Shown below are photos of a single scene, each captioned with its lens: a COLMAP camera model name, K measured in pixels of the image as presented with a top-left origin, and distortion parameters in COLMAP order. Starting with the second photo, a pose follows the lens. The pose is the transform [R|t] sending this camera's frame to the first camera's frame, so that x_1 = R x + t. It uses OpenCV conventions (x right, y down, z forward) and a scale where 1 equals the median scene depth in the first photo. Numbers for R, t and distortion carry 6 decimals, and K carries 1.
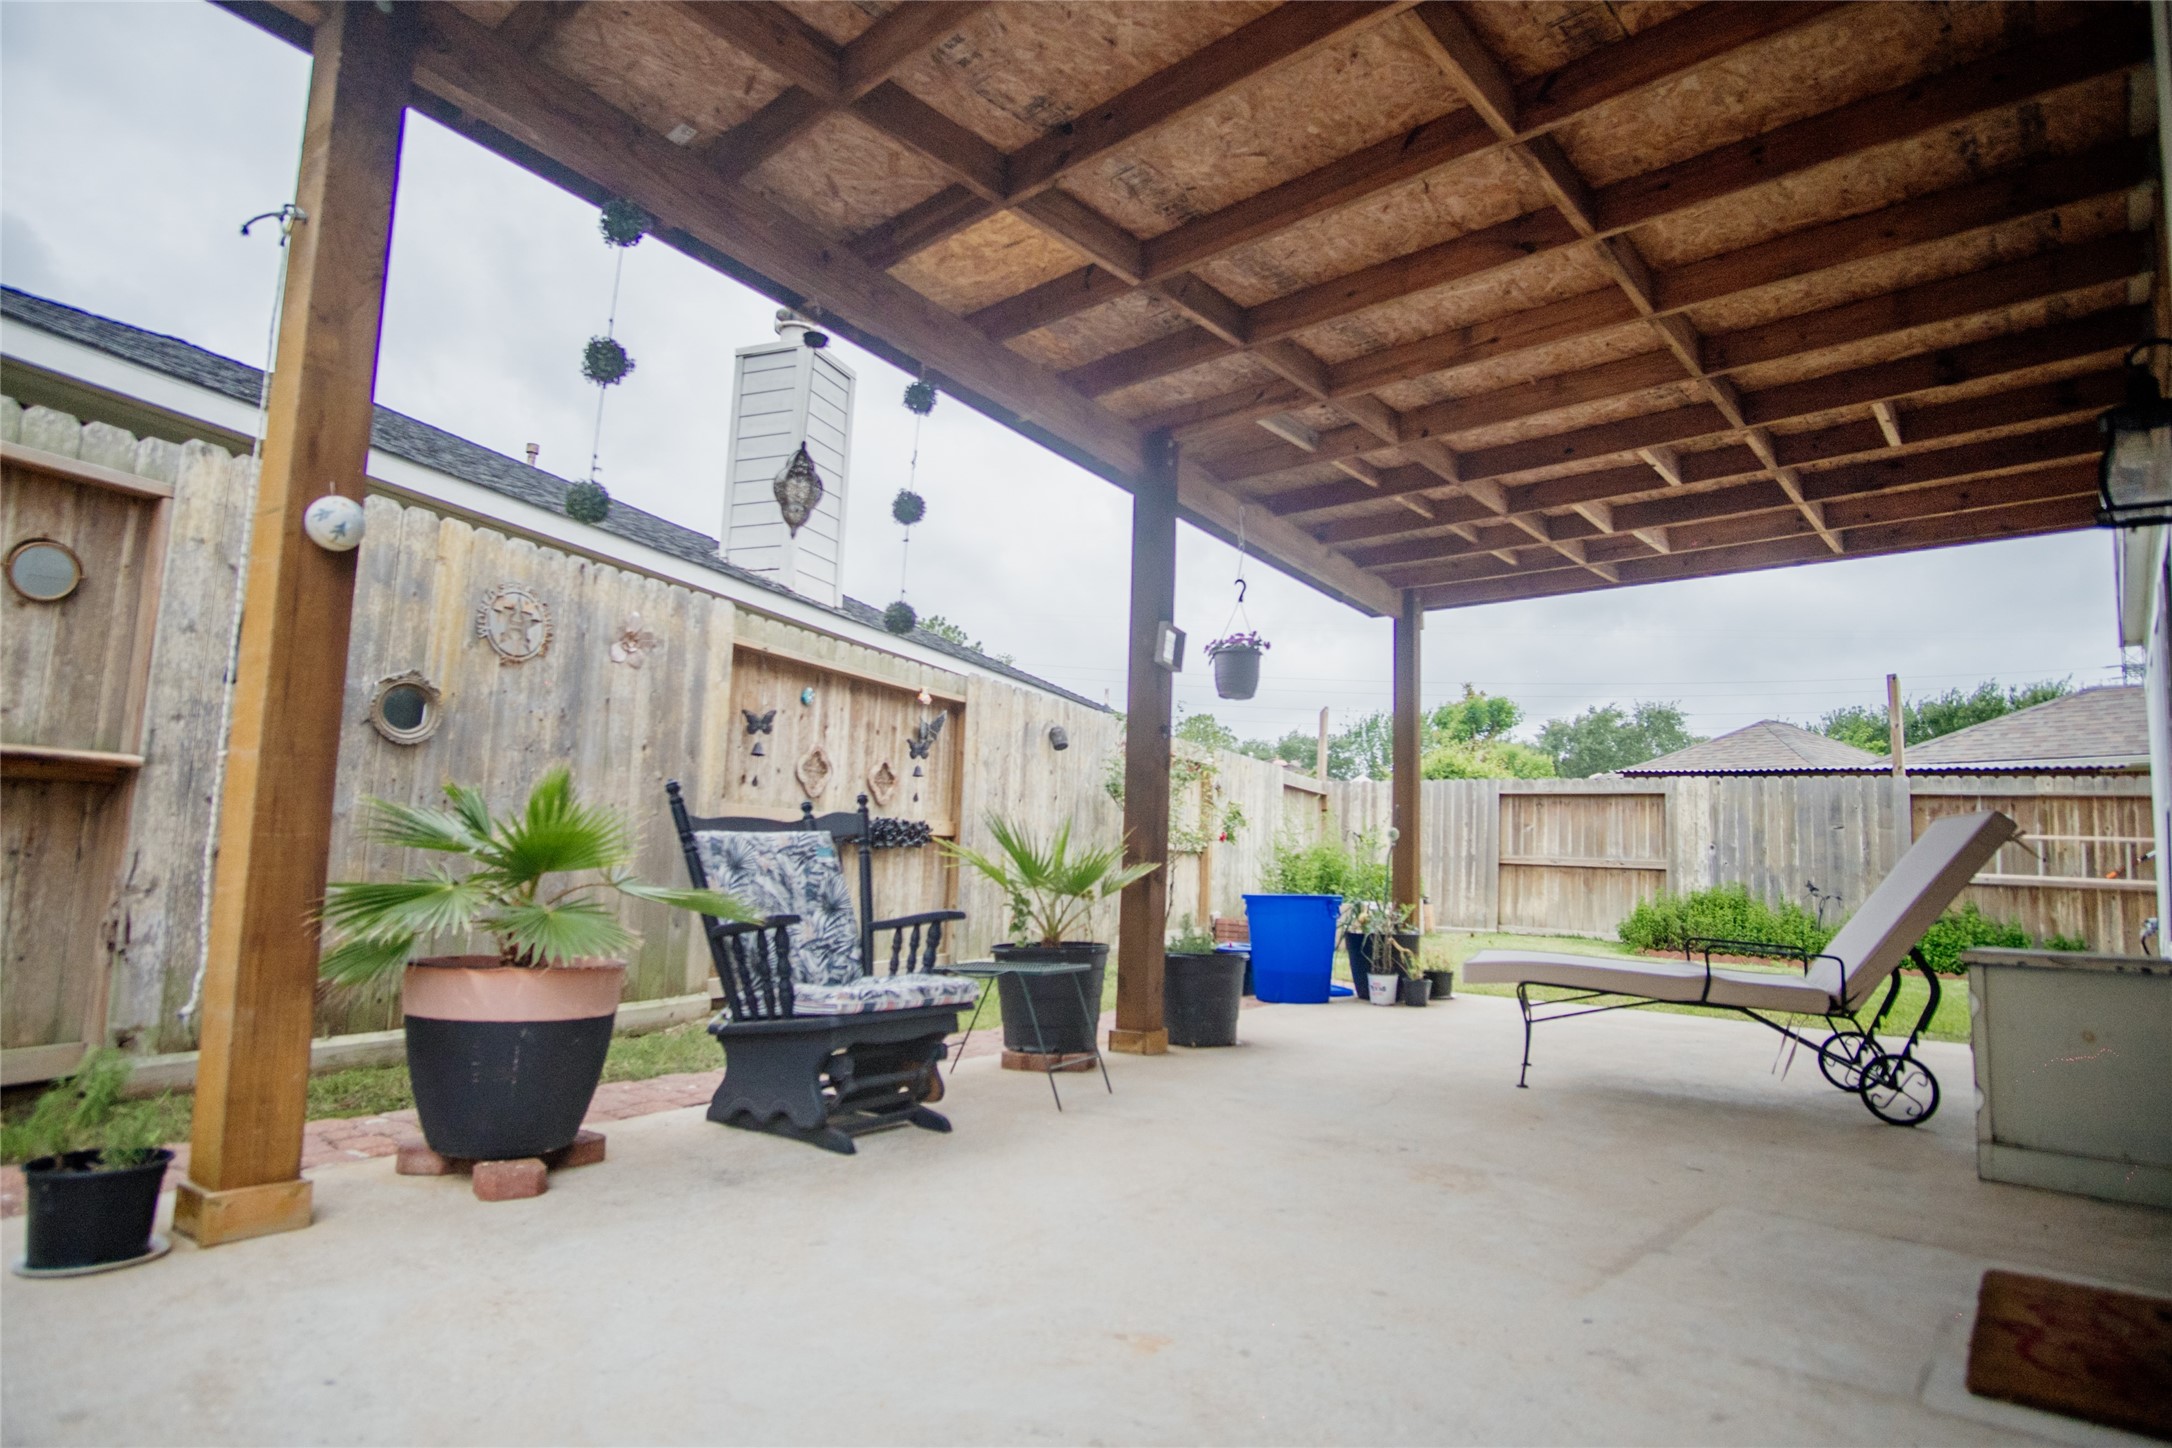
lens RADIAL K [[1171.7, 0, 1071.7], [0, 1171.7, 731.3], [0, 0, 1]] dist [-0.020946, 0.004315]
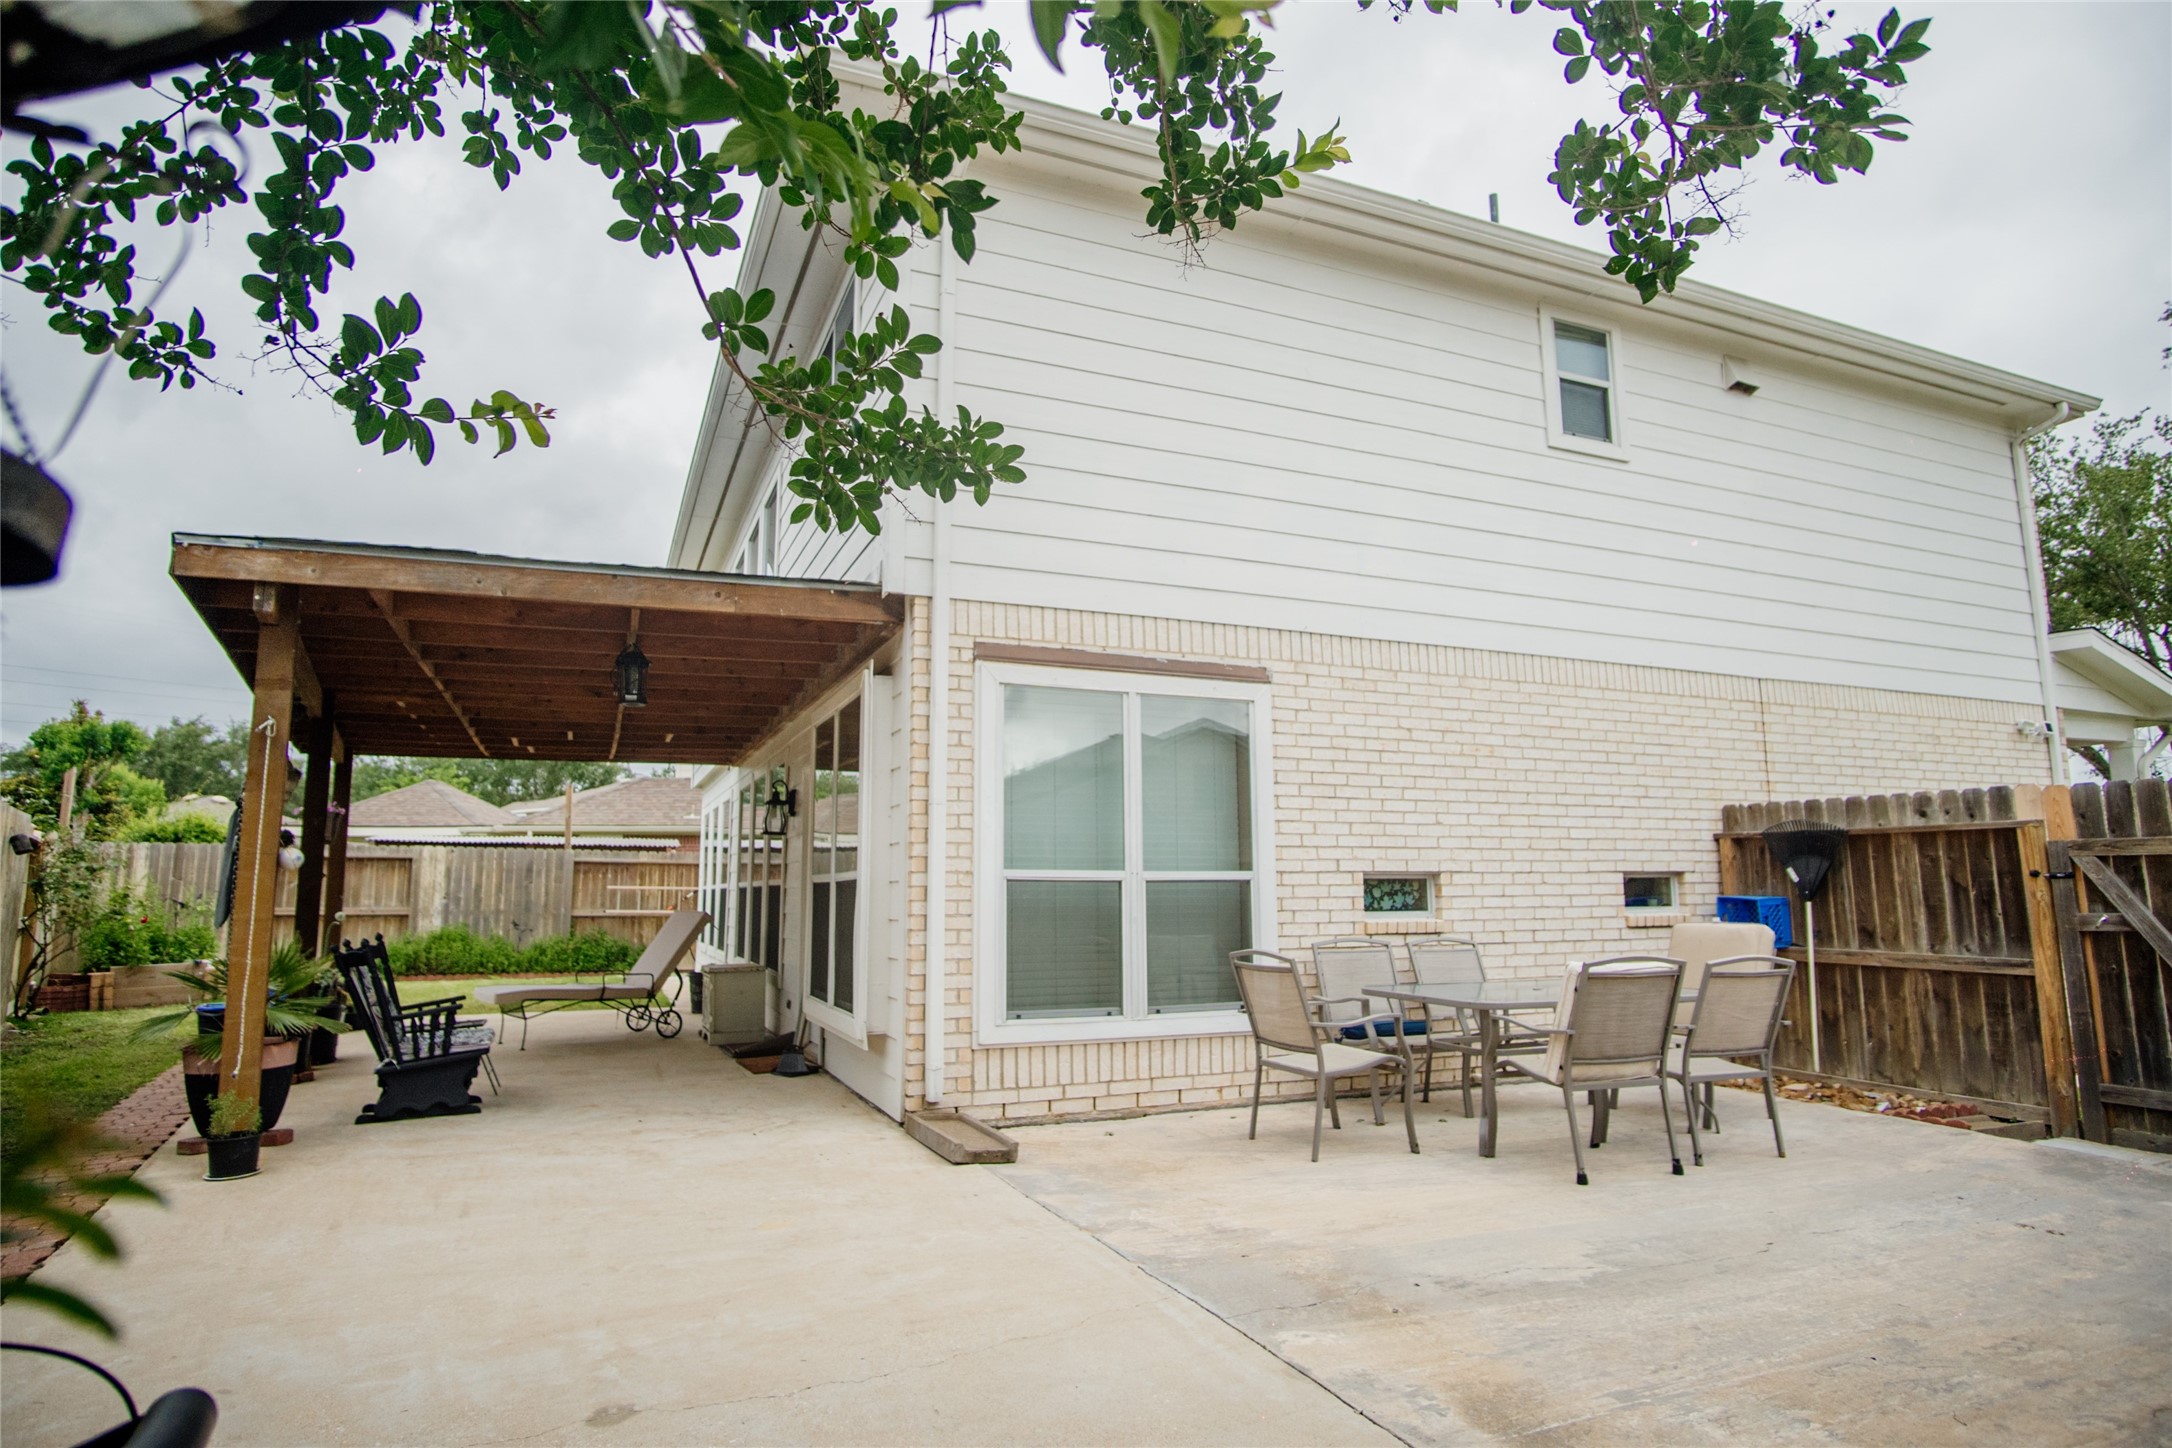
lens RADIAL K [[1171.7, 0, 1082.1], [0, 1171.7, 733.9], [0, 0, 1]] dist [-0.020946, 0.004315]
pose [[0.425366, 0.079462, 0.901526, -0.411703], [-0.077990, 0.995651, -0.050960, -0.087063], [-0.901655, -0.048634, 0.429713, -0.289741]]
